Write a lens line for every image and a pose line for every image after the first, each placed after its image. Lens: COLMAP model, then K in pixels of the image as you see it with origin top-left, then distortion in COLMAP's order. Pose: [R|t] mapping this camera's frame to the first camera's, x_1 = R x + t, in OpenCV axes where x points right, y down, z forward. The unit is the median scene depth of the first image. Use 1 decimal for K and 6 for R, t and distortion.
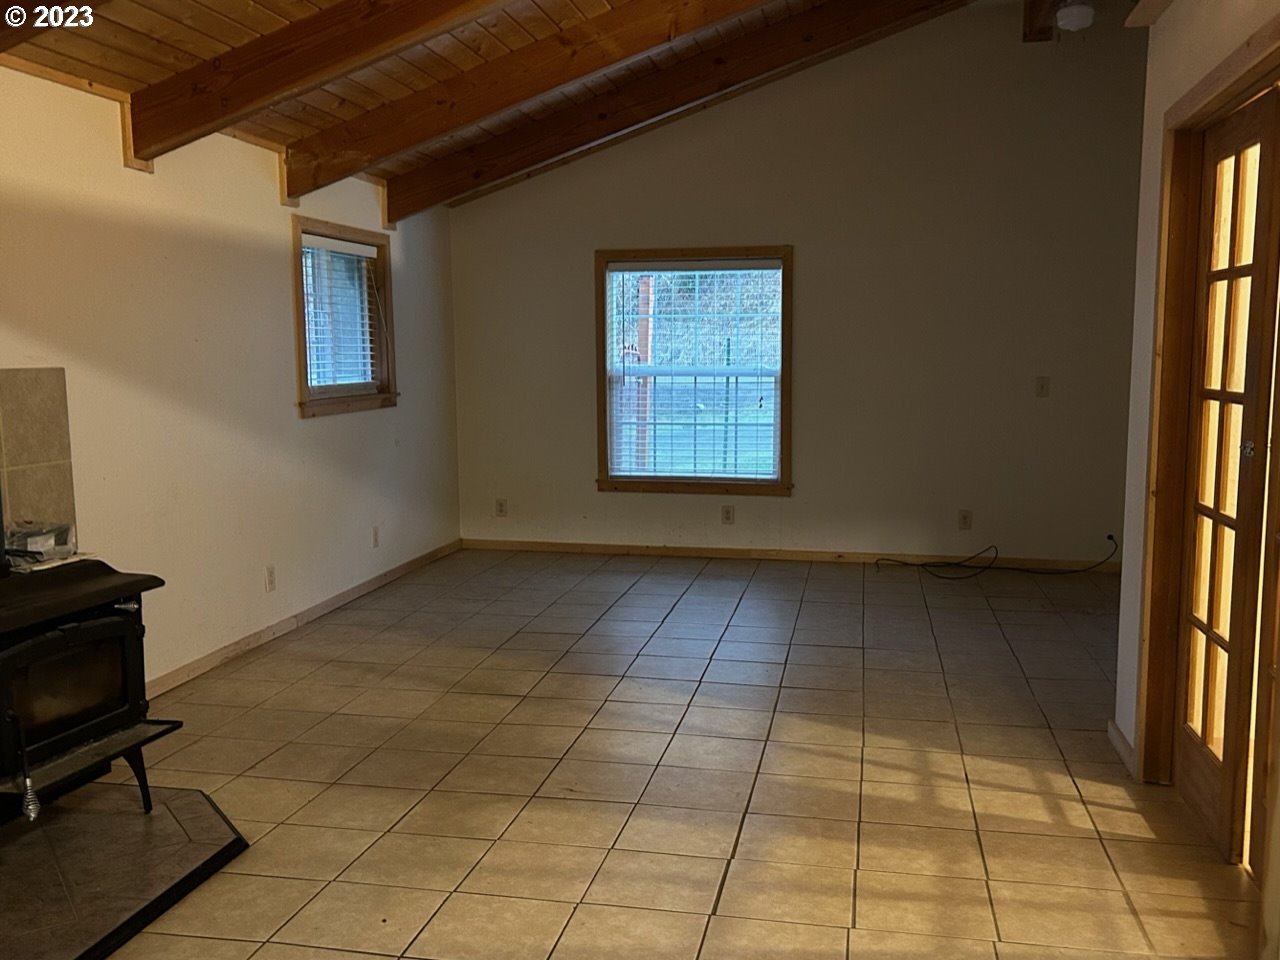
lens RADIAL K [[1172.2, 0, 638.4], [0, 1172.2, 495.3], [0, 0, 1]] dist [0.079505, -0.096968]
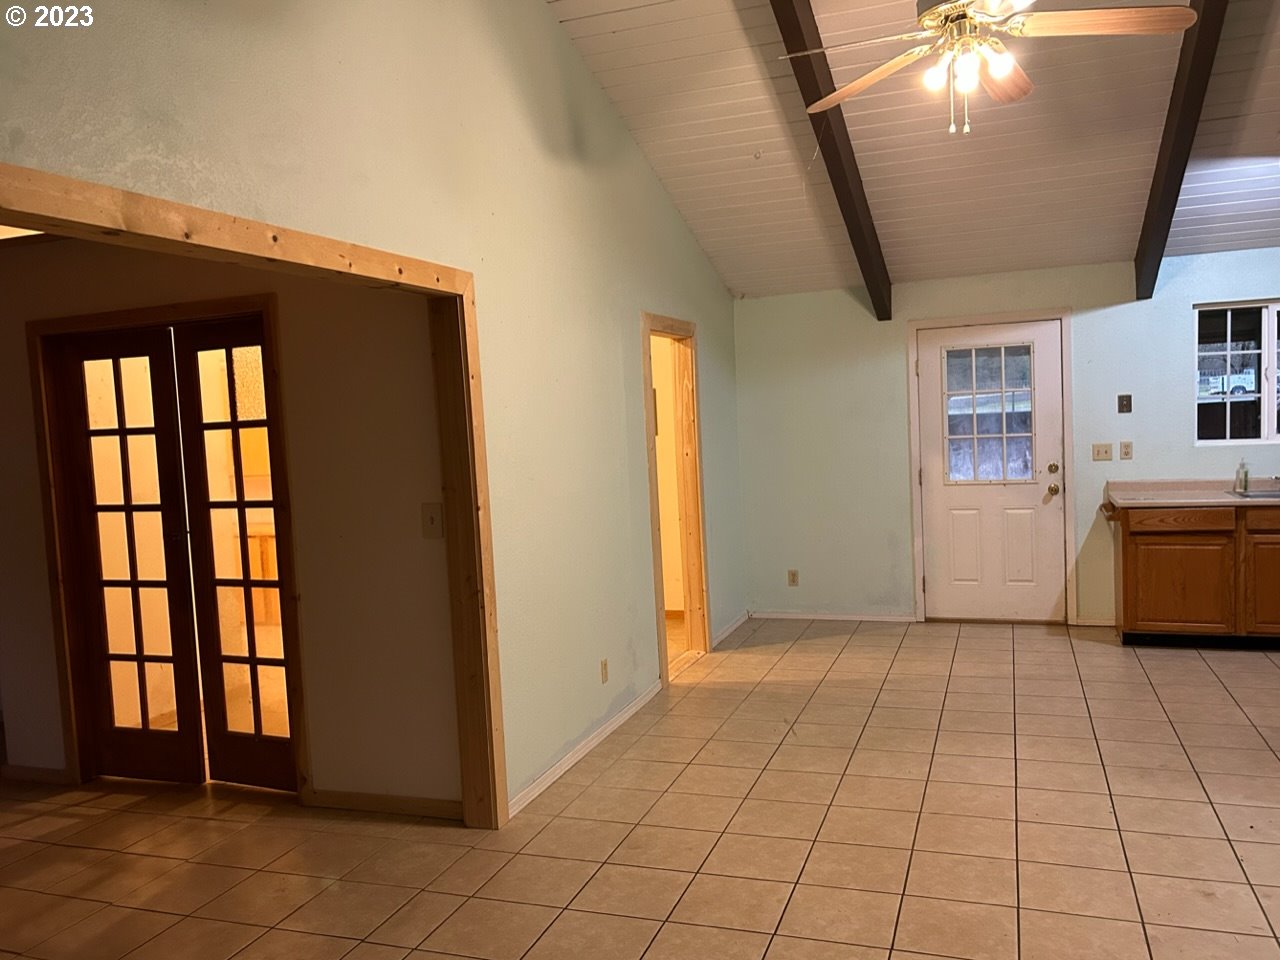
lens RADIAL K [[977.8, 0, 657.4], [0, 977.8, 478.2], [0, 0, 1]] dist [0.066917, -0.098022]
pose [[0.138158, -0.061640, 0.988490, -0.675764], [0.170371, 0.984663, 0.037589, -0.049869], [-0.975647, 0.163217, 0.146541, 0.095003]]
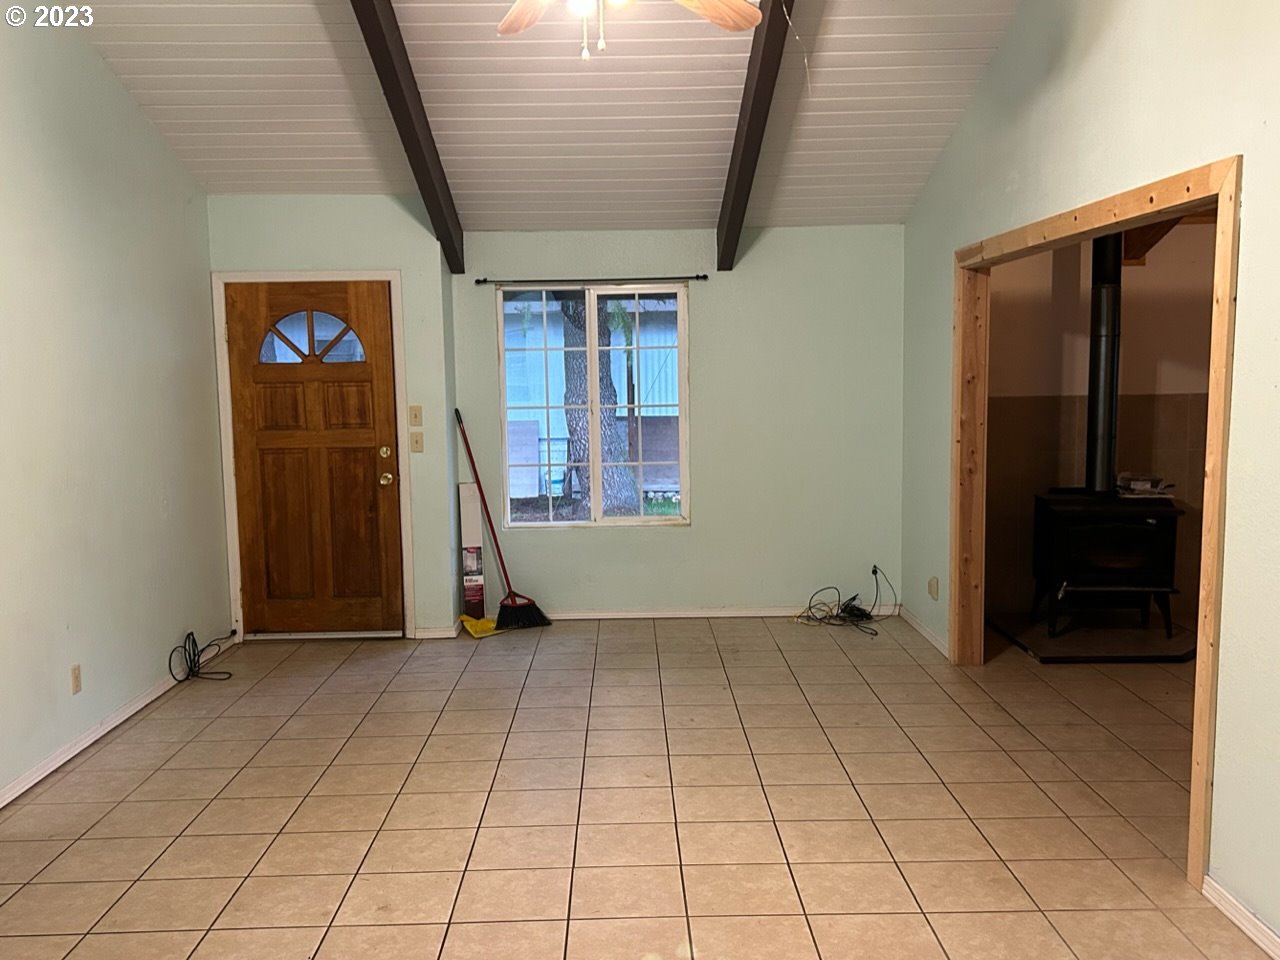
lens RADIAL K [[1172.2, 0, 638.4], [0, 1172.2, 495.3], [0, 0, 1]] dist [0.079505, -0.096968]
pose [[0.215319, 0.117611, -0.969435, 1.140558], [-0.109166, 0.989398, 0.095787, -0.037224], [0.970423, 0.085205, 0.225876, -0.225818]]
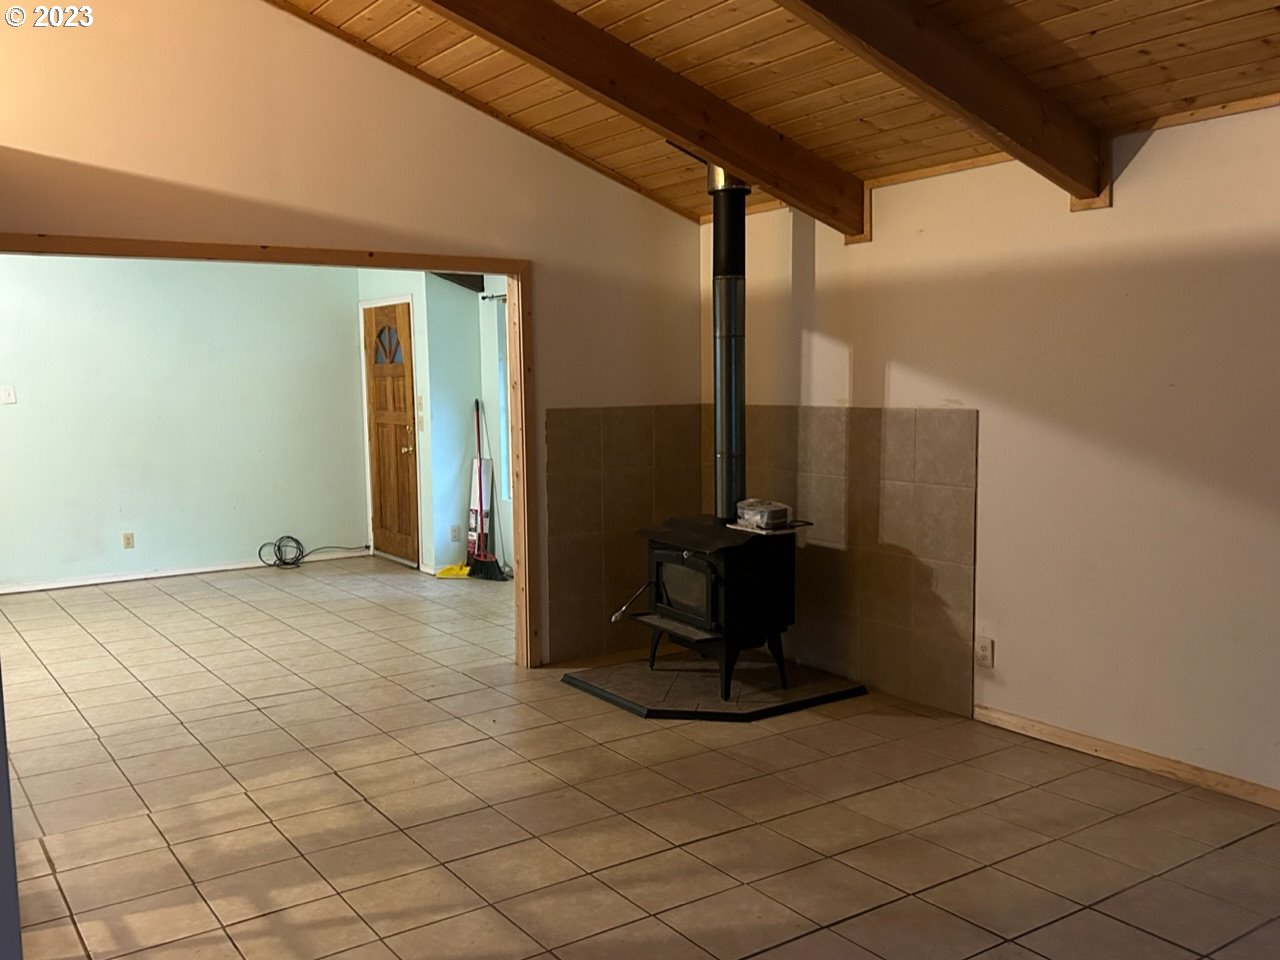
lens RADIAL K [[1169.7, 0, 644.7], [0, 1169.7, 517.5], [0, 0, 1]] dist [0.055318, -0.004948]
pose [[-0.698430, 0.113208, -0.706668, 0.689103], [-0.065529, 0.973146, 0.220664, -0.283827], [0.712672, 0.200425, -0.672256, 1.861229]]
